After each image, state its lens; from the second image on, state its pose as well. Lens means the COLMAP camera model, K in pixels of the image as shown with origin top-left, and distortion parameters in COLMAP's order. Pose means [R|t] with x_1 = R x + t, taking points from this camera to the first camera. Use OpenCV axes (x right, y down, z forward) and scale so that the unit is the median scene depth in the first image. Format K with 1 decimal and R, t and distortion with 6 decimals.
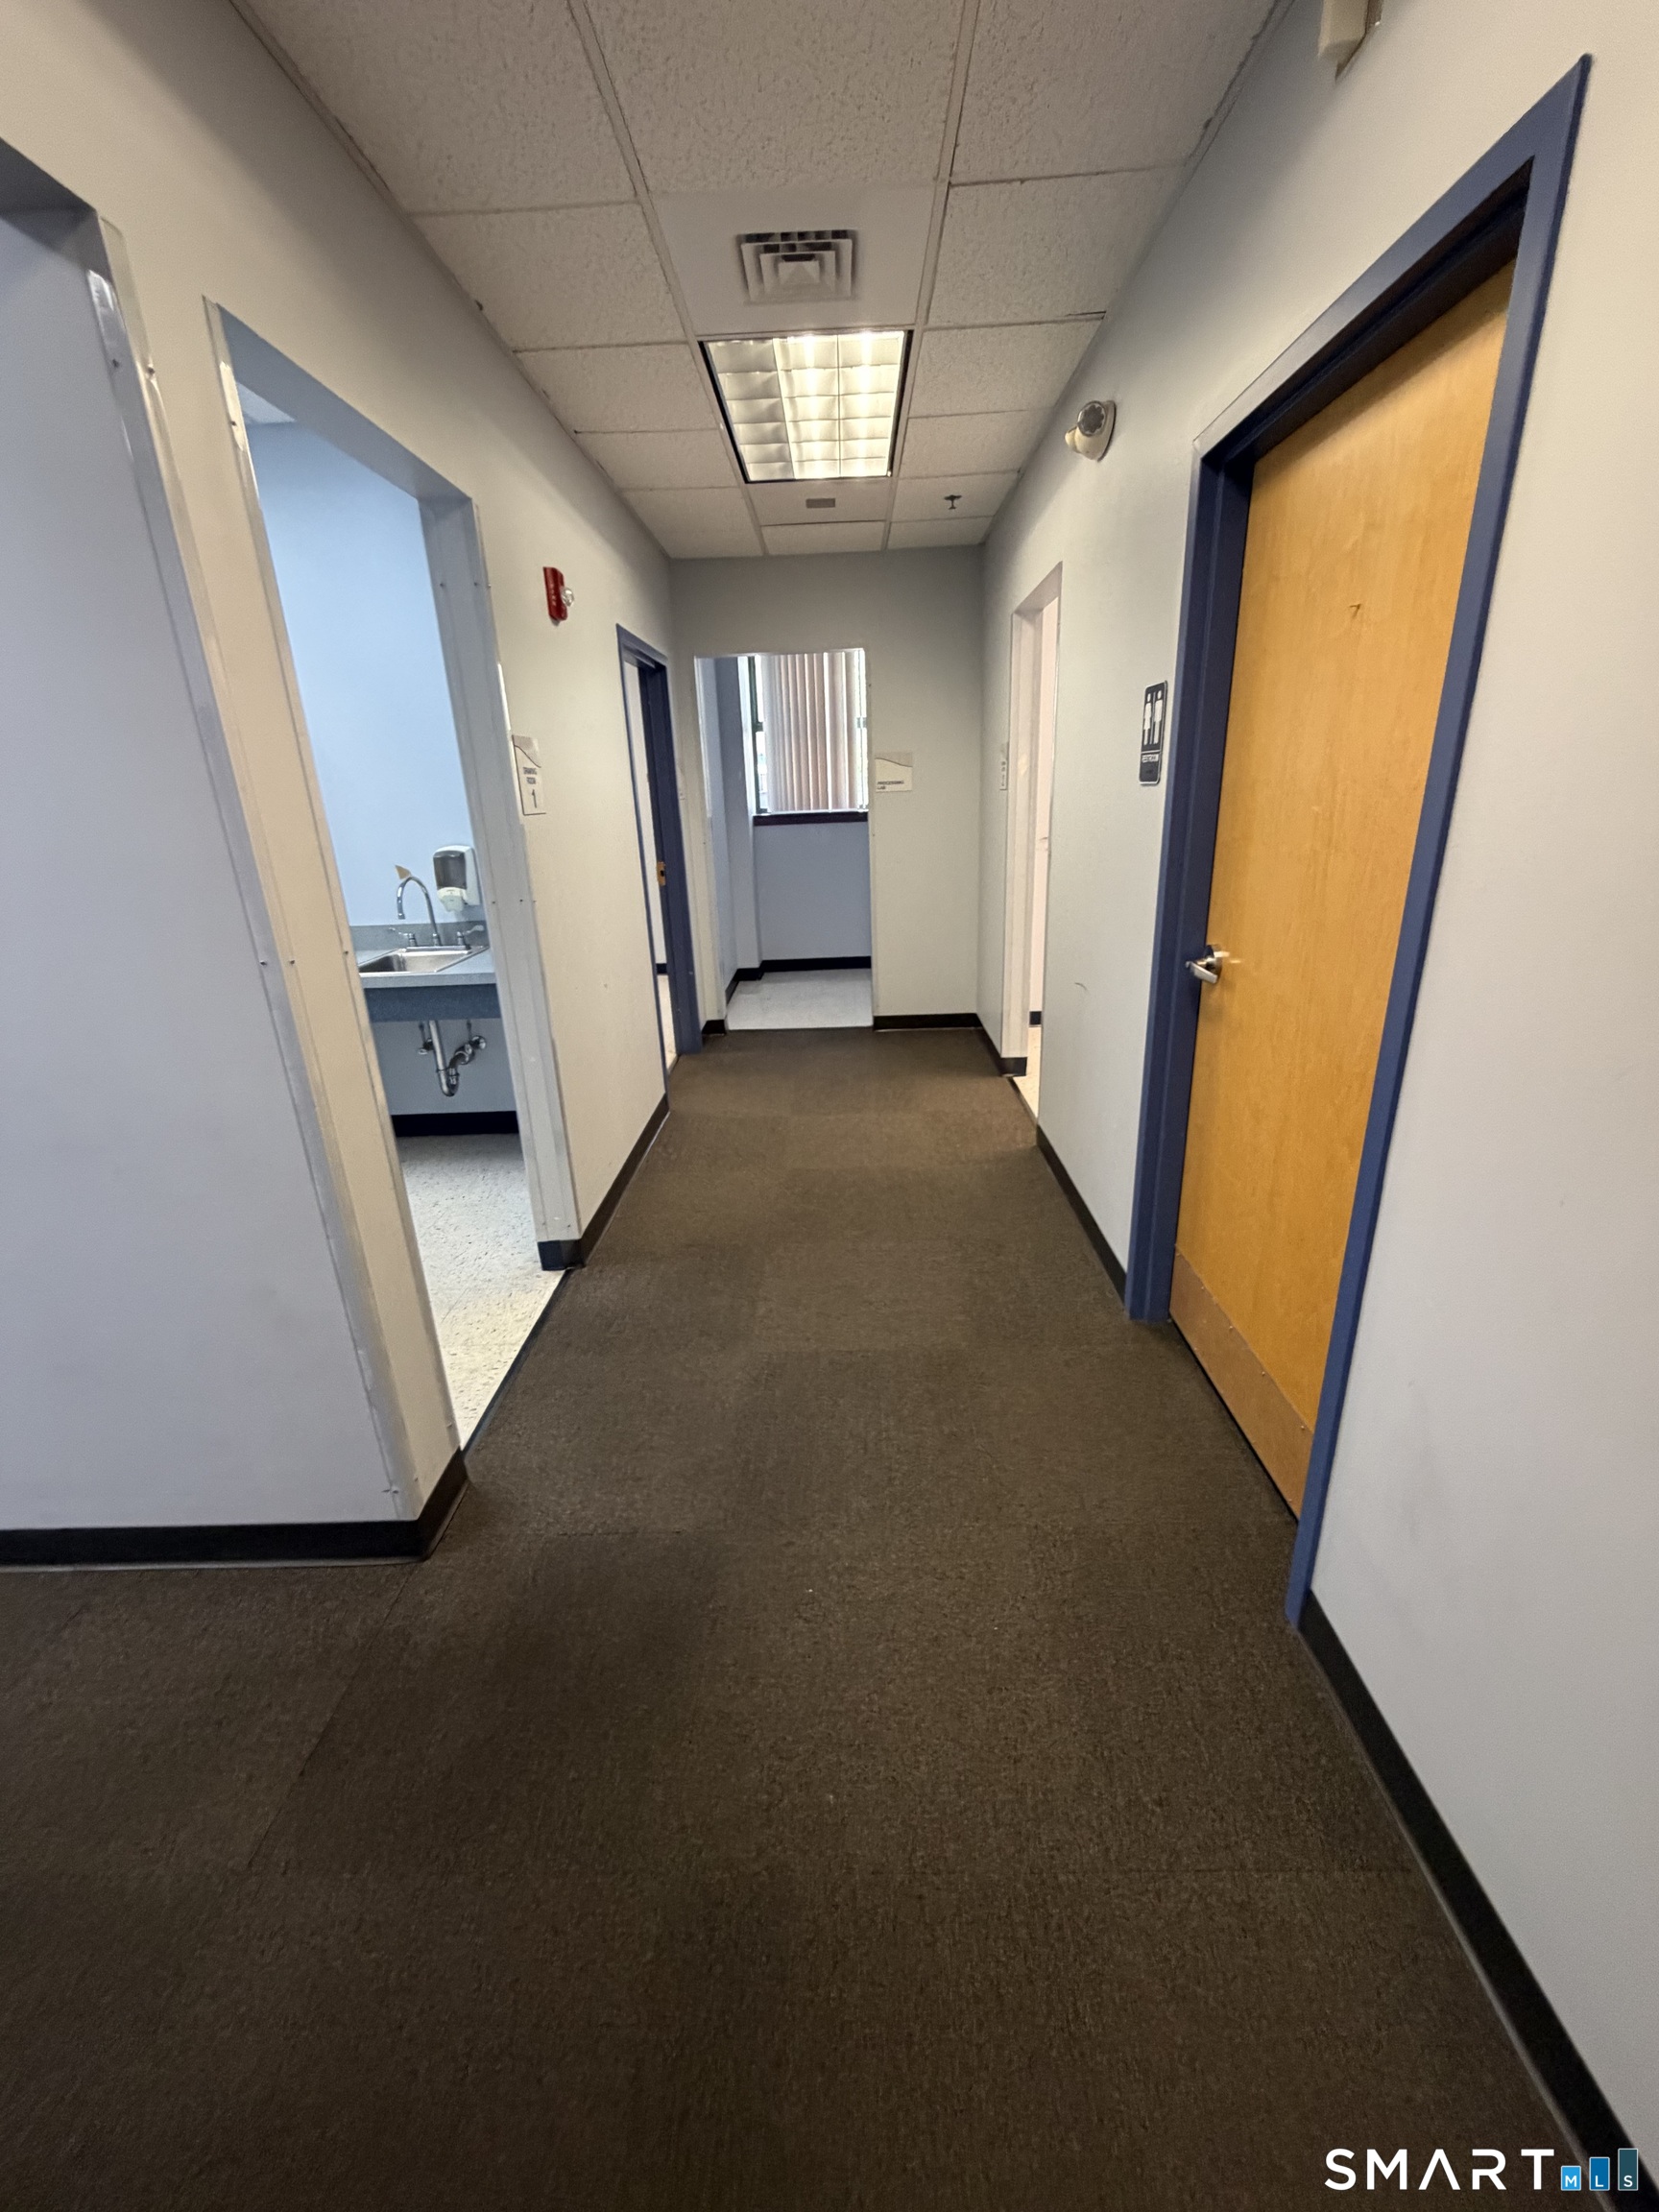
lens RADIAL K [[882.2, 0, 830.8], [0, 882.2, 1095.3], [0, 0, 1]] dist [-0.002418, -0.000188]
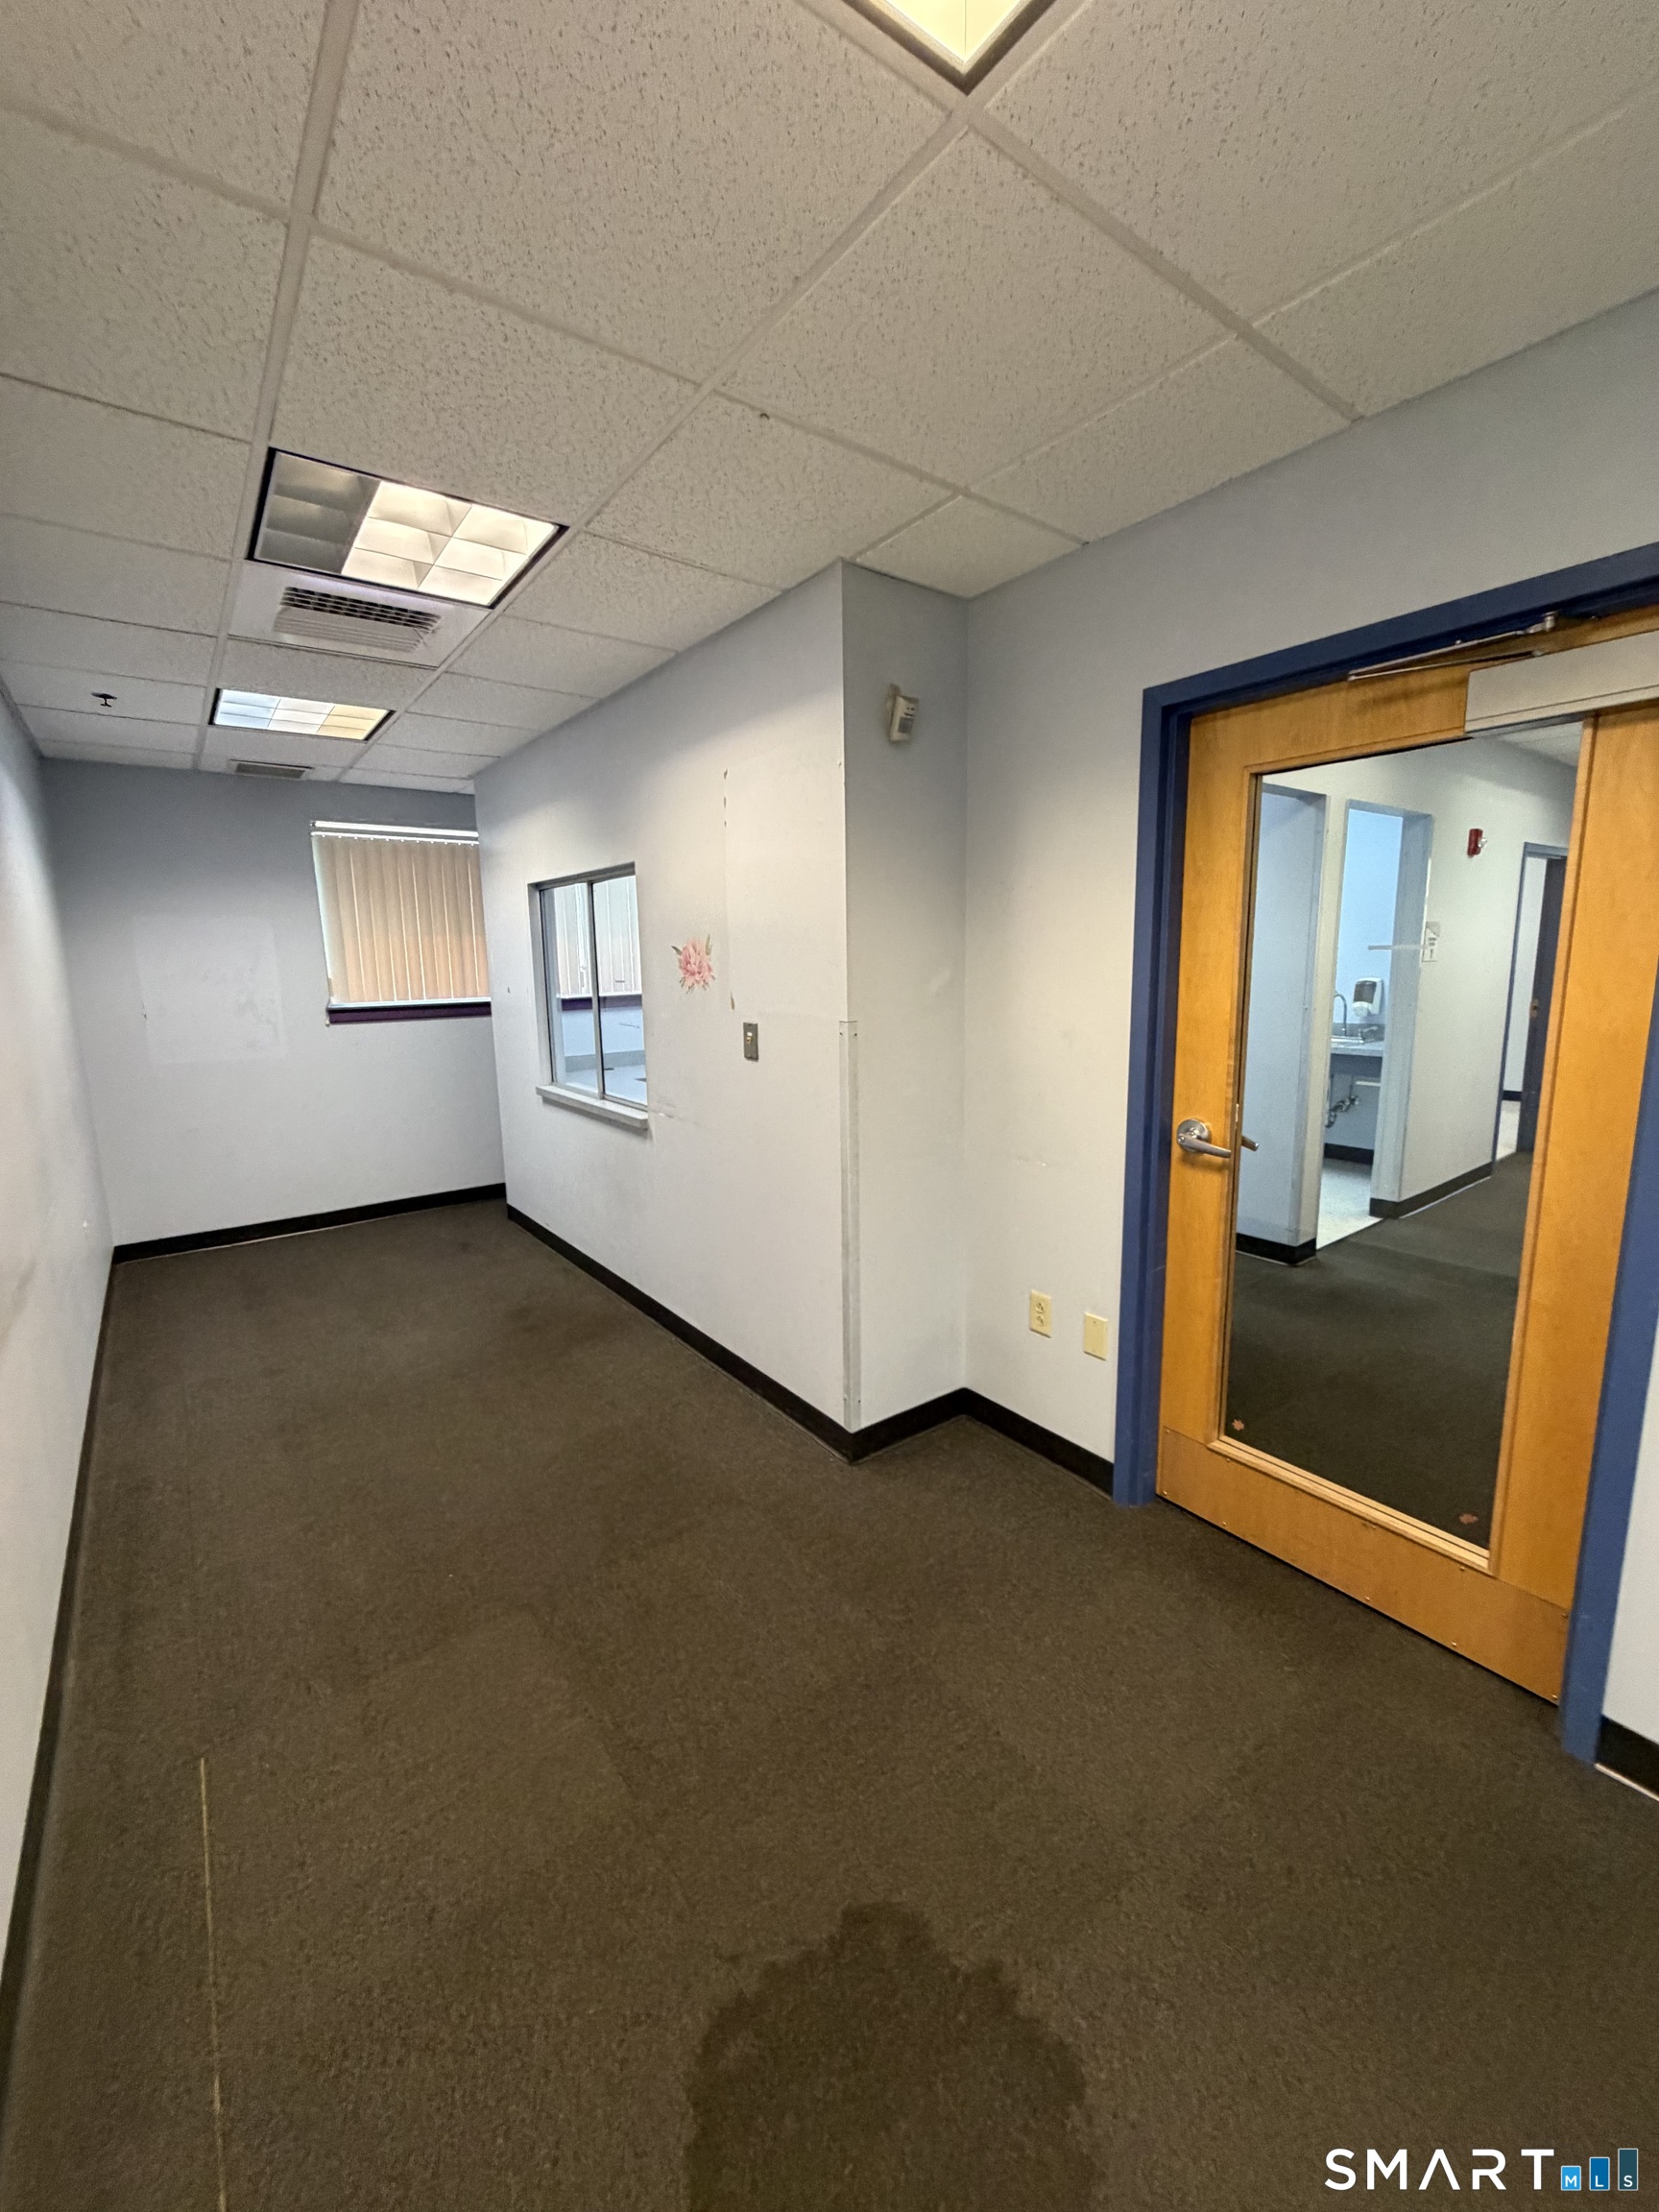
lens RADIAL K [[882.2, 0, 830.8], [0, 882.2, 1095.3], [0, 0, 1]] dist [-0.002418, -0.000188]
pose [[0.610540, 0.154189, -0.776832, 0.337371], [-0.265369, 0.963993, -0.017225, 0.282740], [0.746204, 0.216663, 0.629473, -0.931178]]
